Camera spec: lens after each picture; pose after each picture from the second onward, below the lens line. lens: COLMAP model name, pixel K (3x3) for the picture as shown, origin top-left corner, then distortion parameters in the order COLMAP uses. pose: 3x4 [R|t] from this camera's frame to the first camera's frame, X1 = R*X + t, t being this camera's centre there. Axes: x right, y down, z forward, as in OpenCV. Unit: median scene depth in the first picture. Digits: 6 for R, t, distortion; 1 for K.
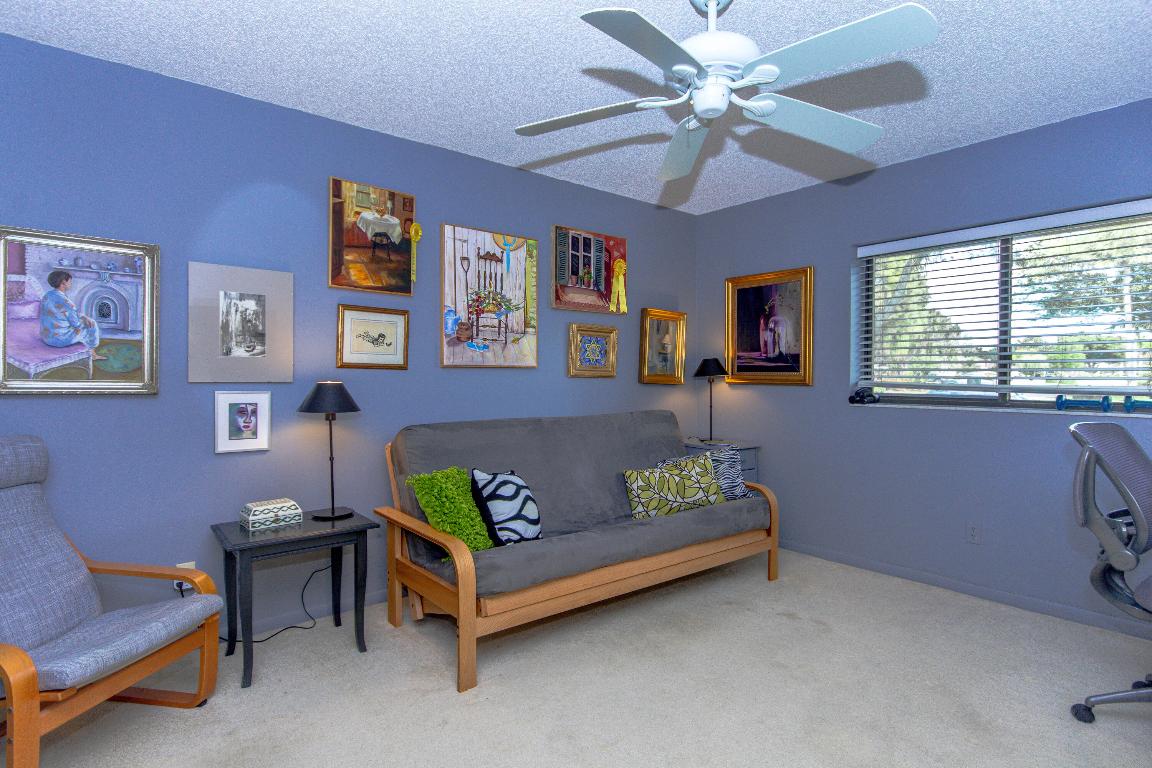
lens RADIAL K [[612.0, 0, 579.4], [0, 612.0, 380.5], [0, 0, 1]] dist [0.003176, -0.000456]
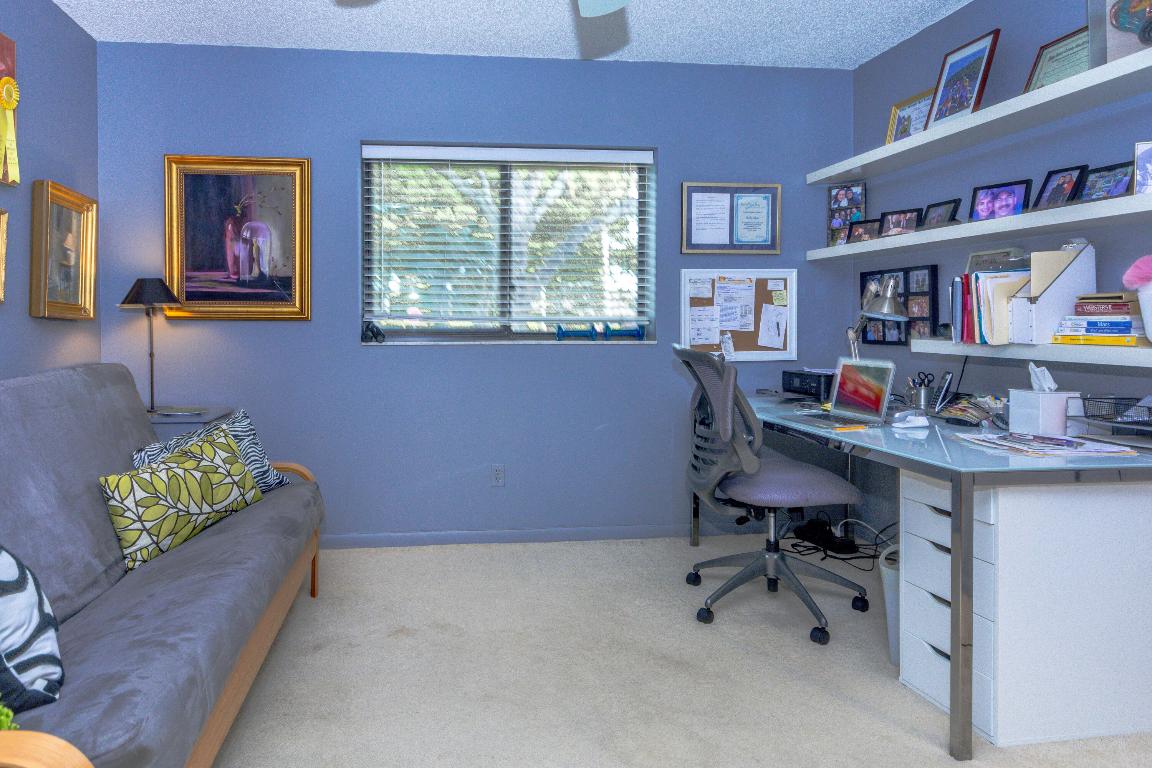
lens RADIAL K [[734.2, 0, 578.6], [0, 734.2, 314.7], [0, 0, 1]] dist [0.021417, 0.000038]
pose [[0.547810, -0.001472, 0.836602, -0.243783], [0.011094, 0.999923, -0.005505, 0.014097], [-0.836530, 0.012297, 0.547784, 0.306922]]
